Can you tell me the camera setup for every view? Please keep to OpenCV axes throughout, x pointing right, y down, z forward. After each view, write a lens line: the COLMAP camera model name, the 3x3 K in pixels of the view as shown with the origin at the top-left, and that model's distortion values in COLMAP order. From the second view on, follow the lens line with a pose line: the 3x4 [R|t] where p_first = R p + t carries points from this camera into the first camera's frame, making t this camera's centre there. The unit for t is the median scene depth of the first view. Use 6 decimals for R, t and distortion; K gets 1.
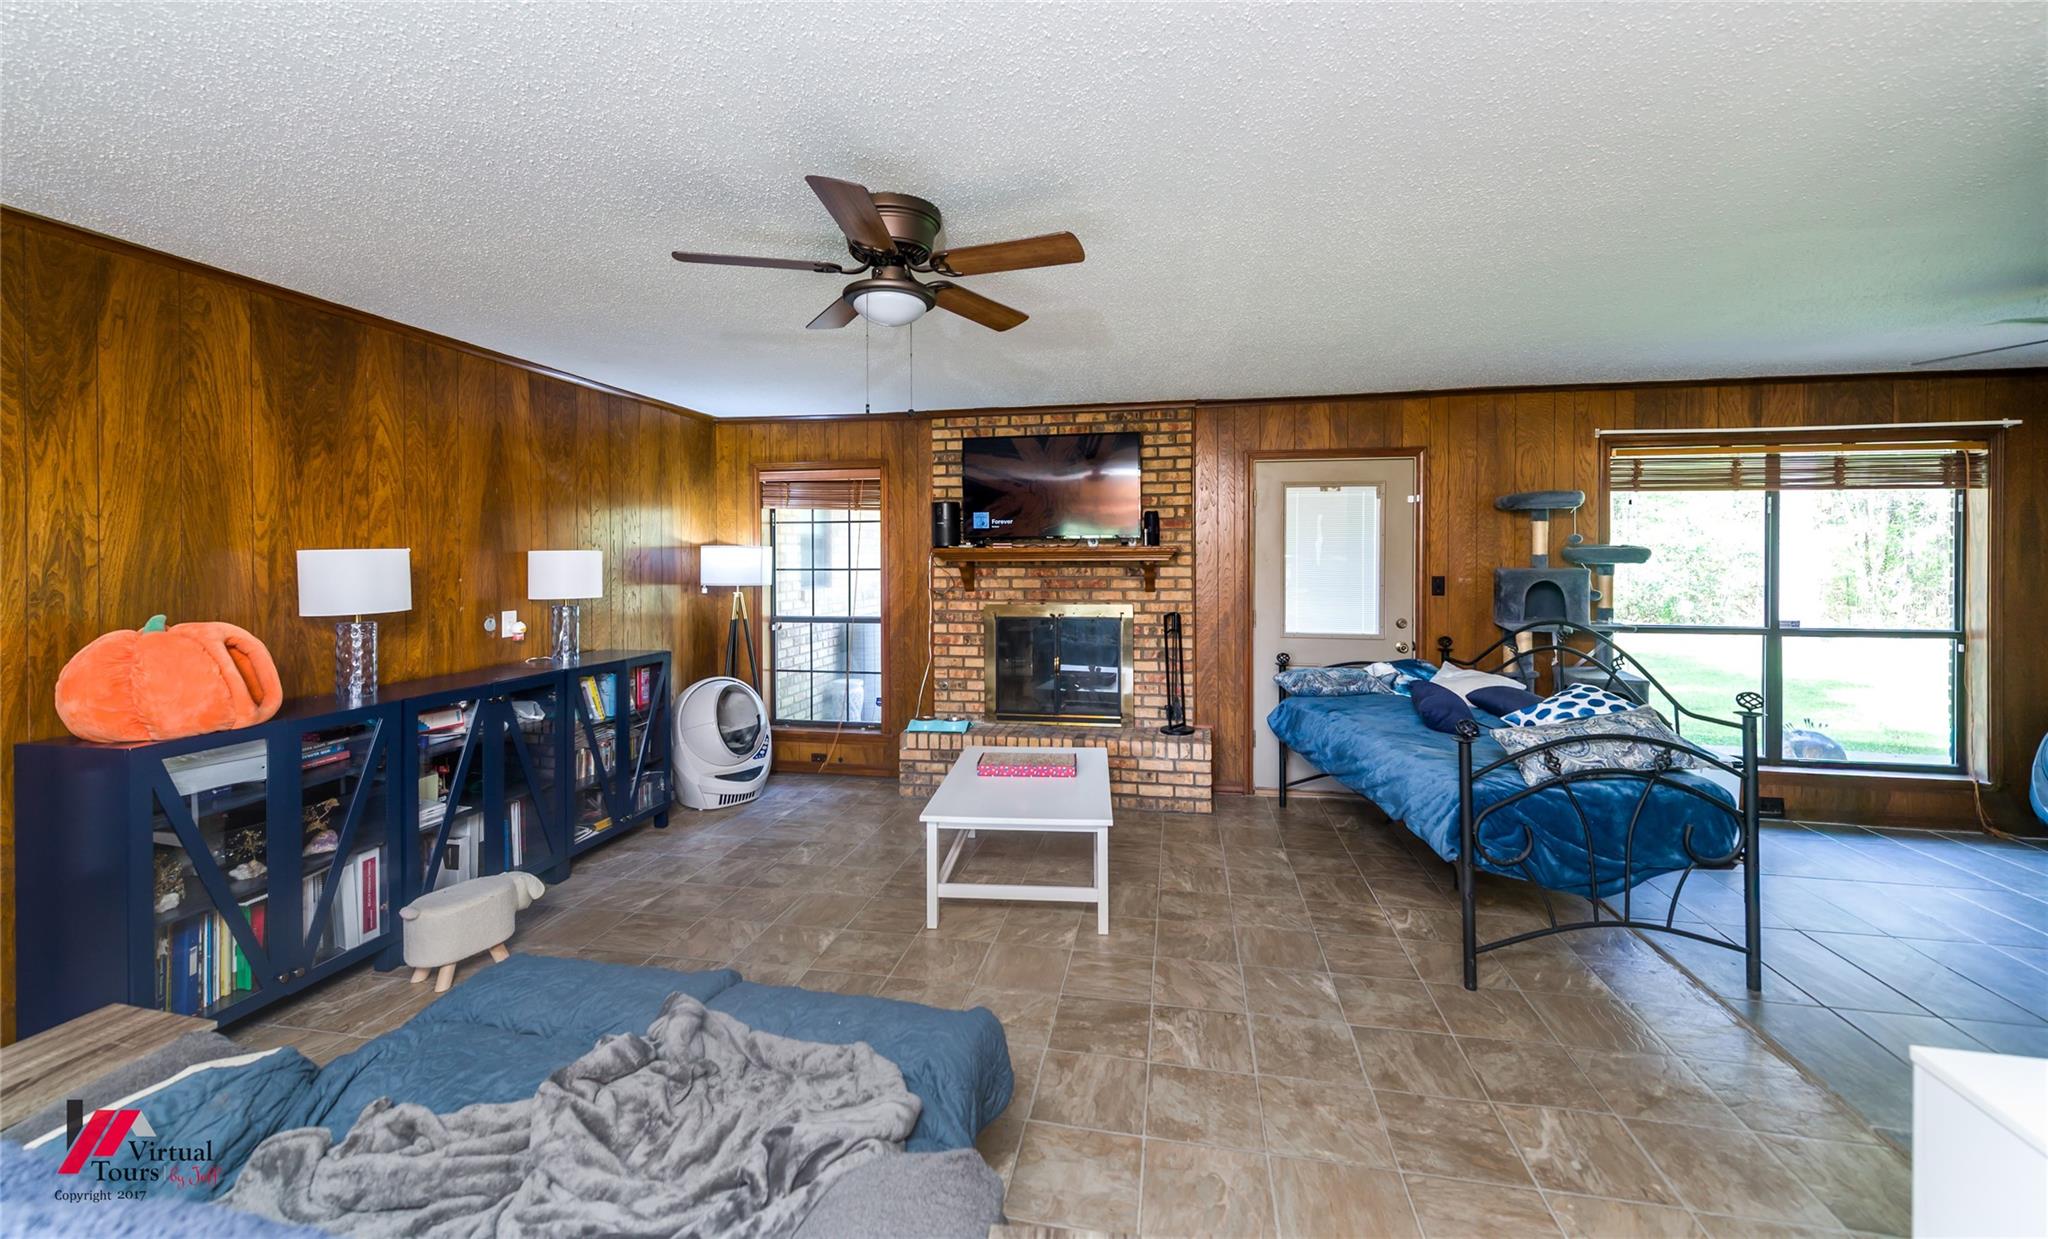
lens RADIAL K [[796.2, 0, 1030.3], [0, 796.2, 557.2], [0, 0, 1]] dist [-0.000593, -0.000236]
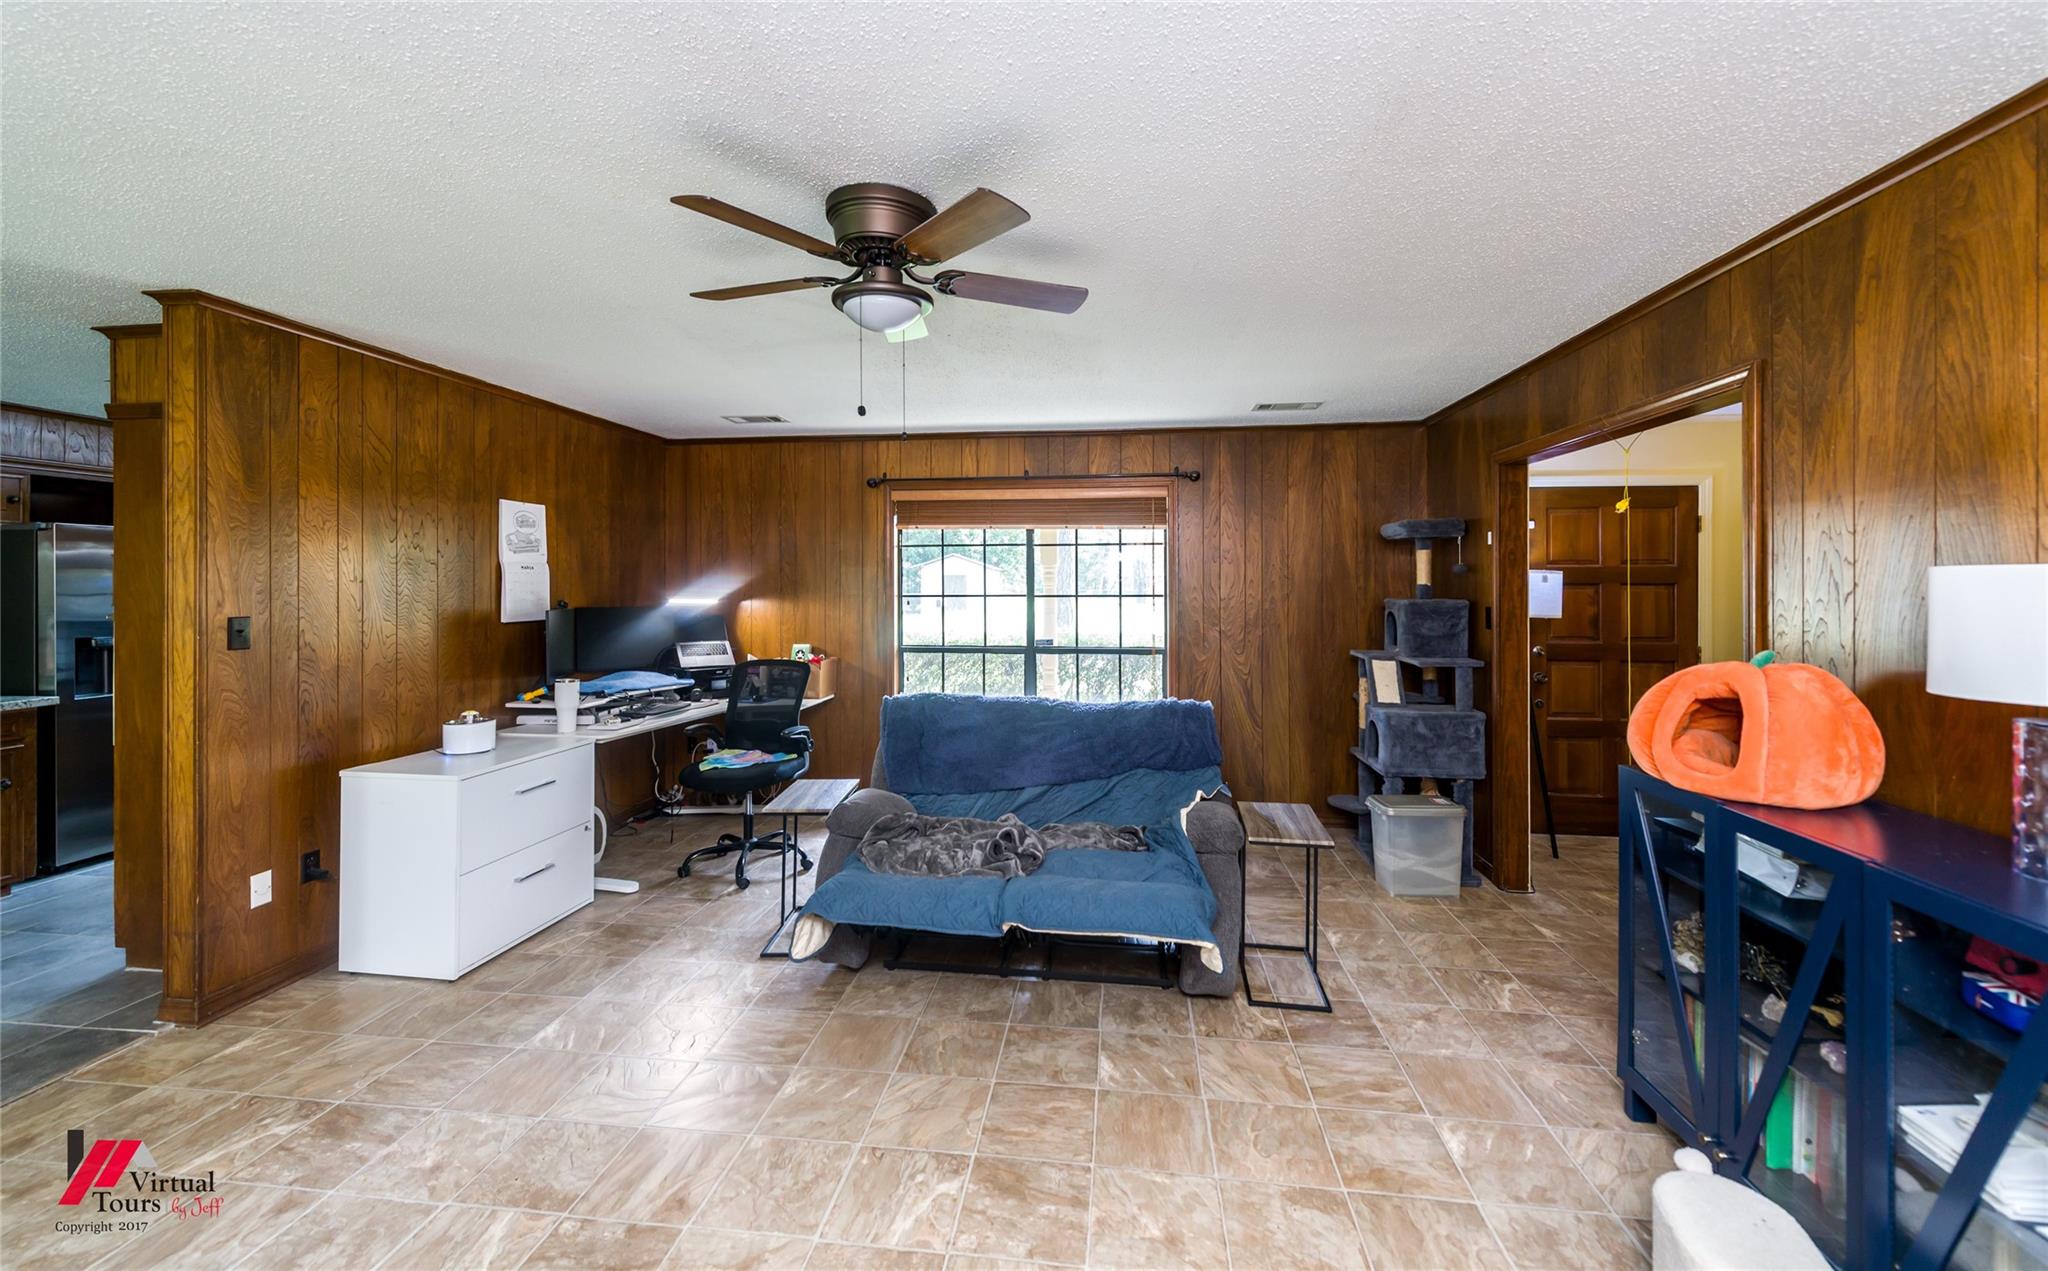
lens RADIAL K [[801.7, 0, 1020.8], [0, 801.7, 587.7], [0, 0, 1]] dist [0.014197, -0.003605]
pose [[-0.998112, 0.002731, -0.061356, -0.122469], [0.001976, 0.999921, 0.012374, -0.002289], [0.061385, 0.012230, -0.998039, 0.860432]]
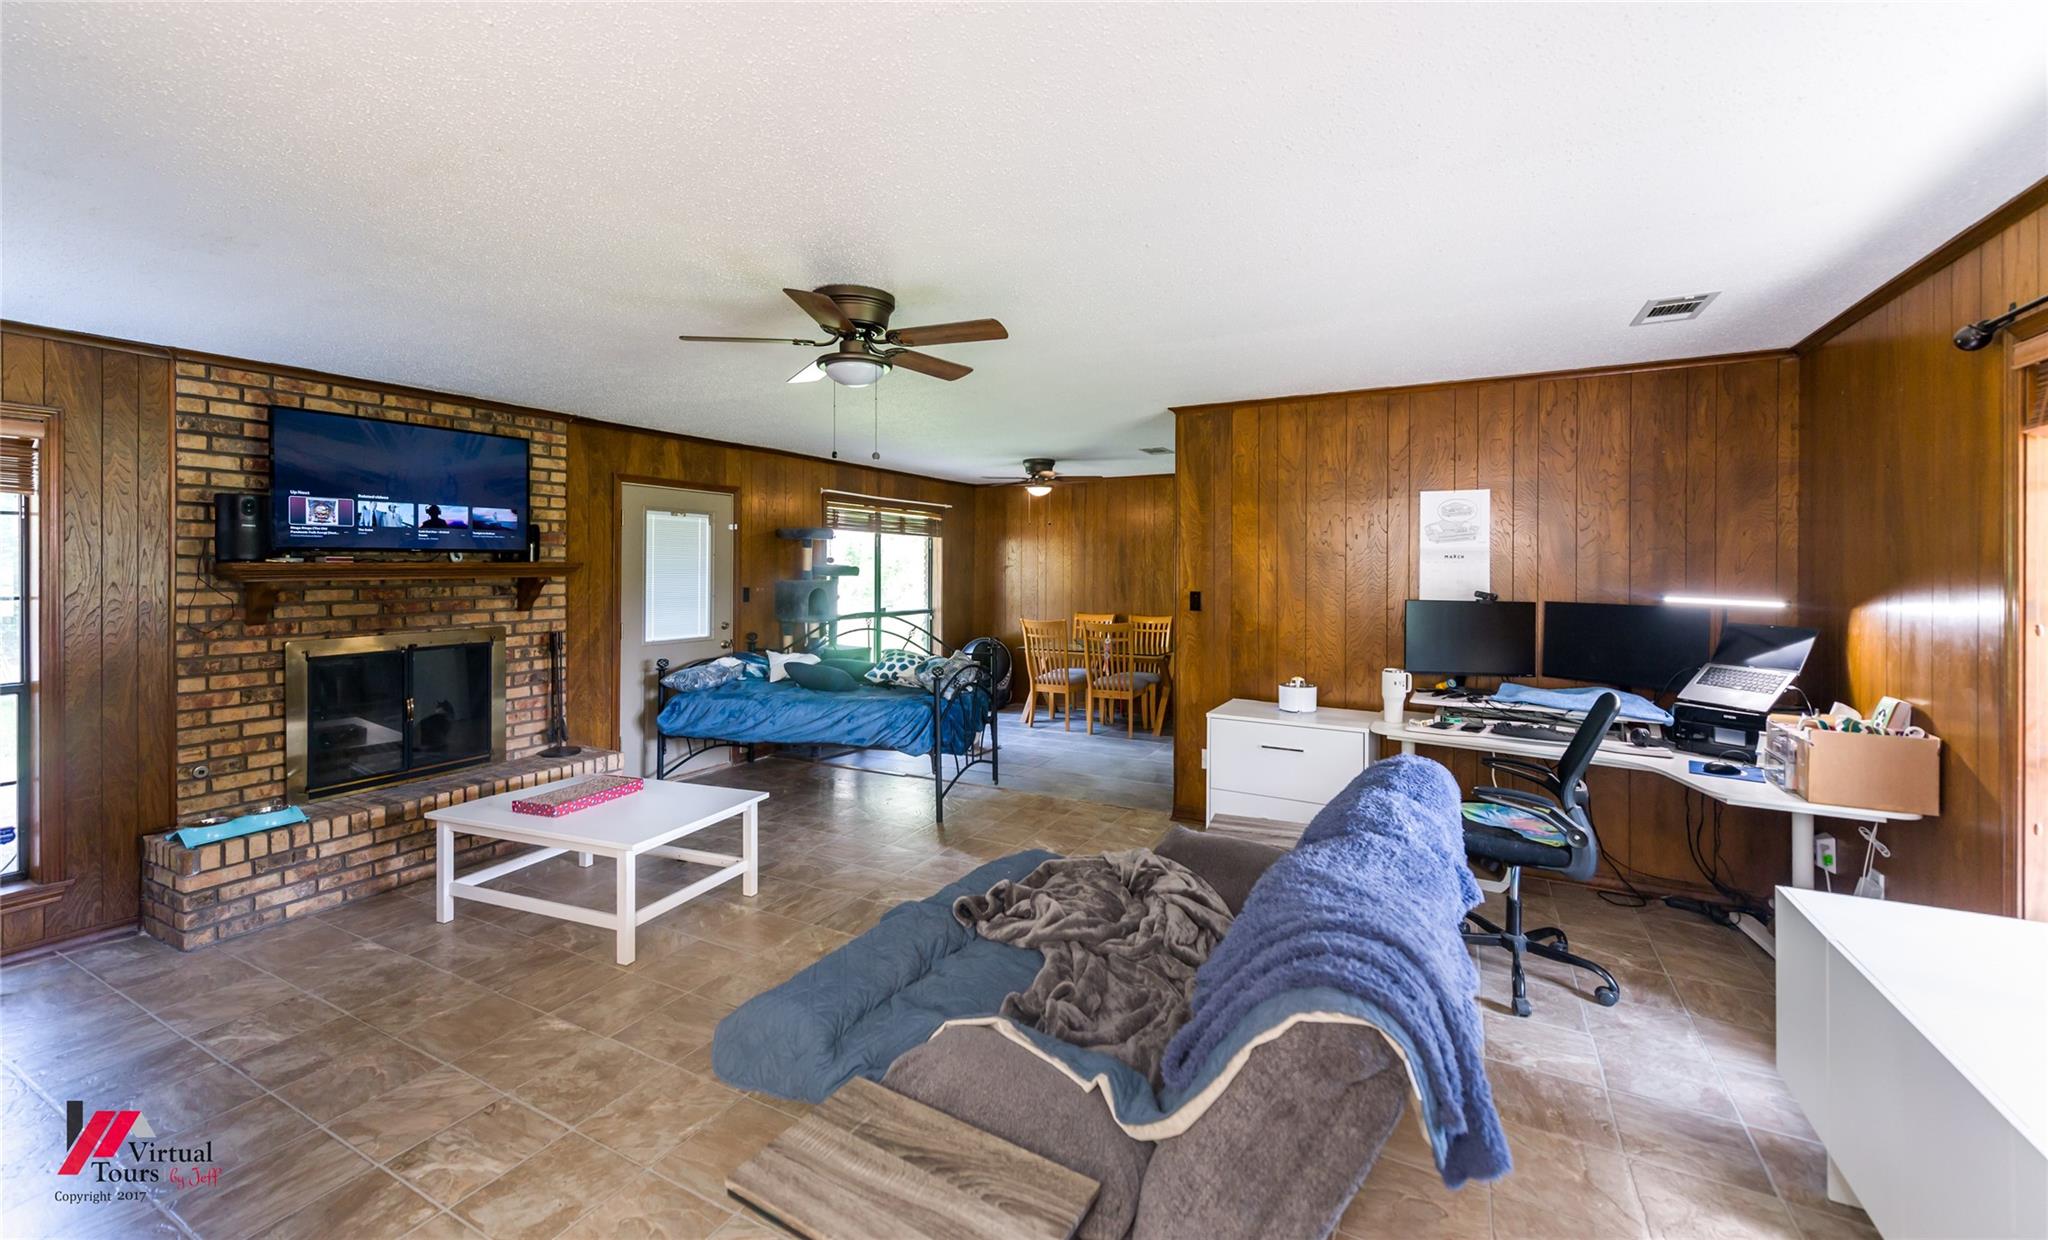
lens RADIAL K [[793.5, 0, 1030.6], [0, 793.5, 569.4], [0, 0, 1]] dist [-0.000084, -0.000067]
pose [[0.293893, -0.000180, 0.955838, -0.564707], [0.004400, 0.999990, -0.001165, -0.001738], [-0.955828, 0.004548, 0.293891, 0.164809]]
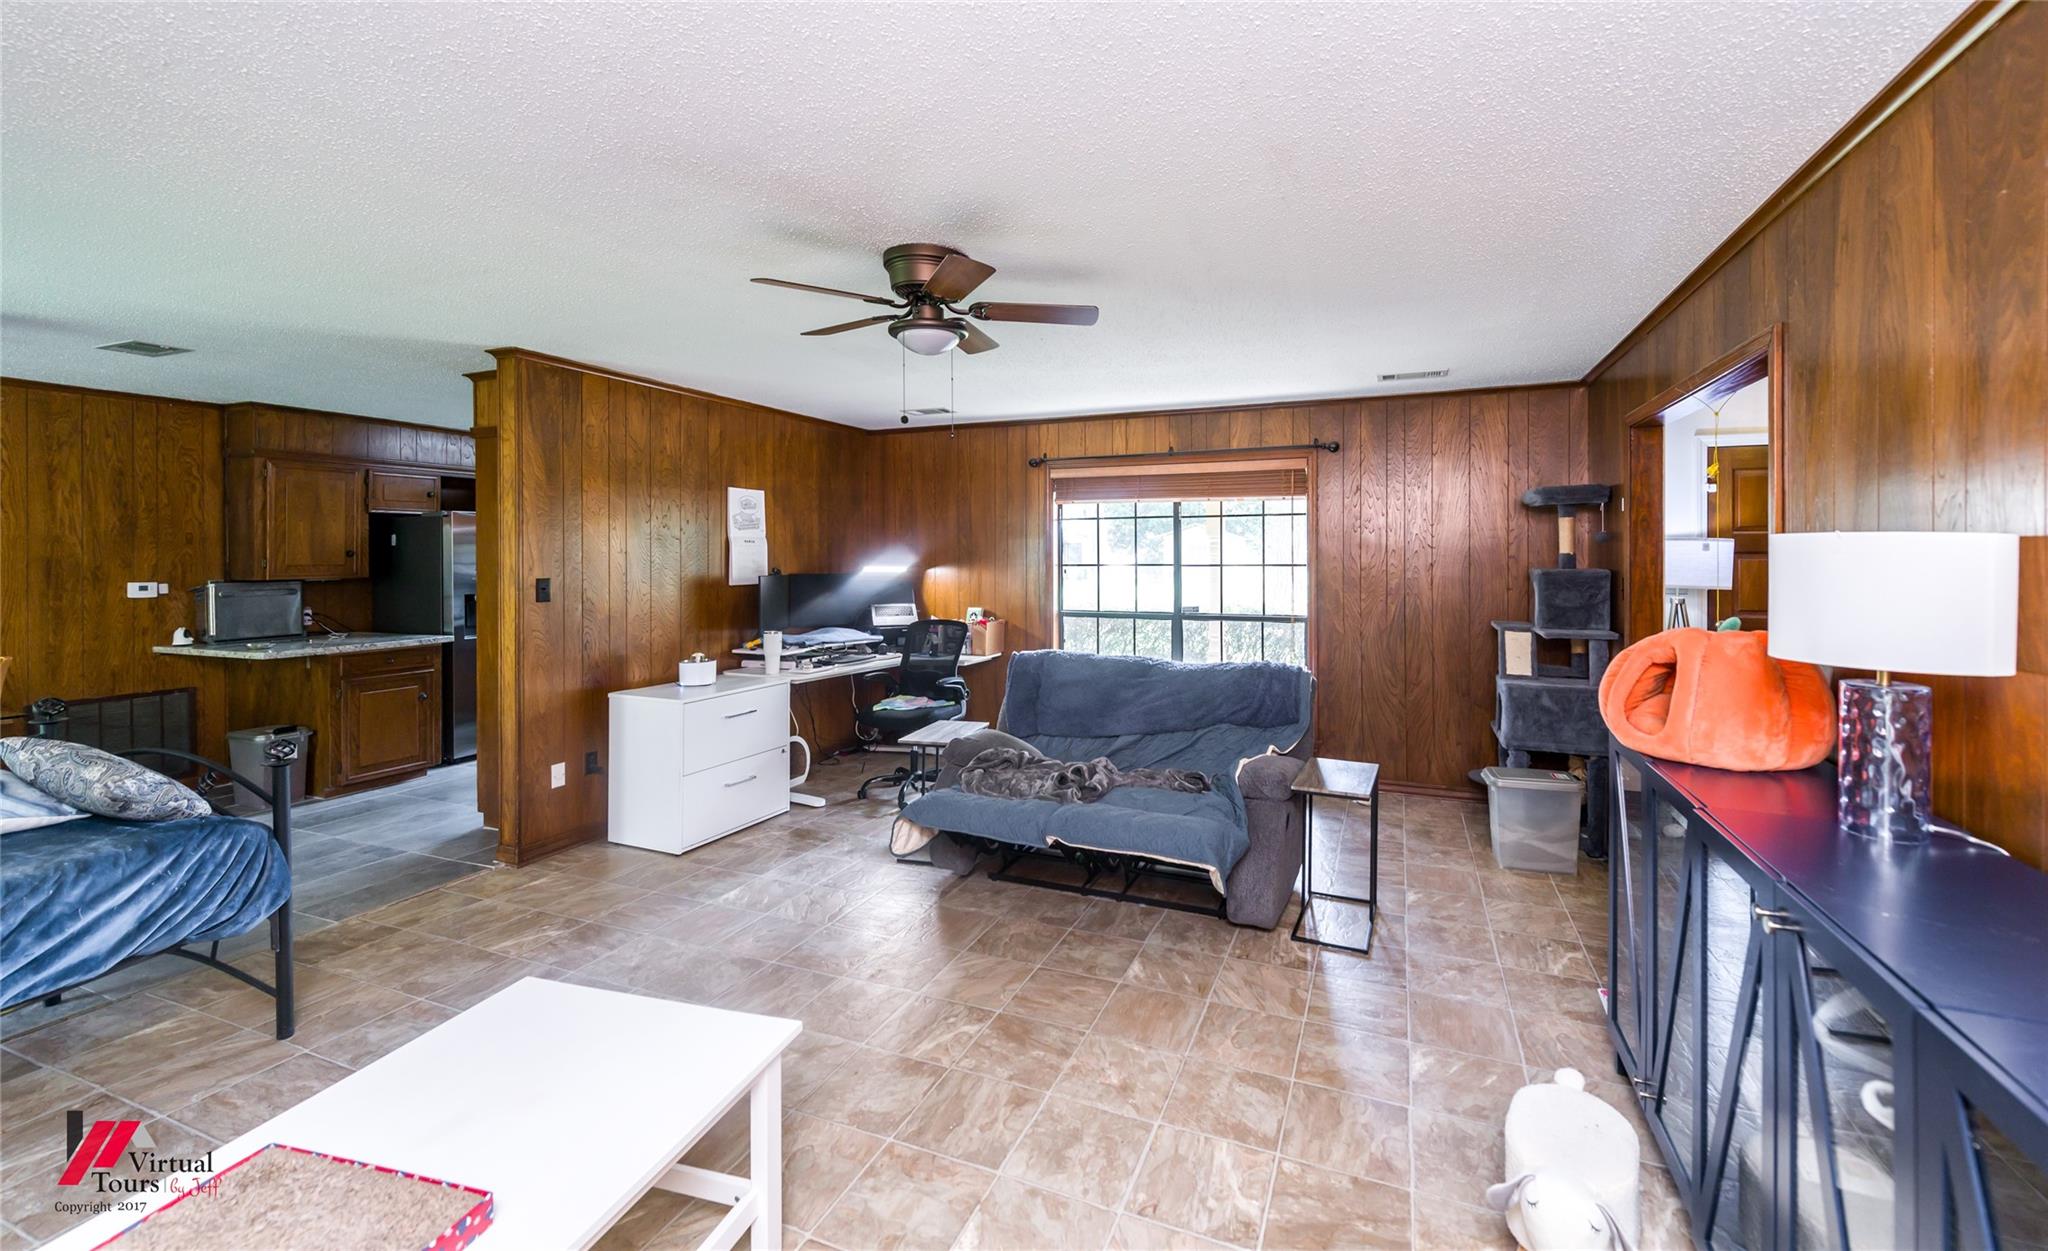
lens RADIAL K [[816.0, 0, 1074.2], [0, 816.0, 562.7], [0, 0, 1]] dist [0.014595, -0.000022]
pose [[-0.982272, 0.002367, 0.187446, -0.271273], [0.005675, 0.999837, 0.017114, -0.002063], [-0.187375, 0.017875, -0.982126, 0.951399]]
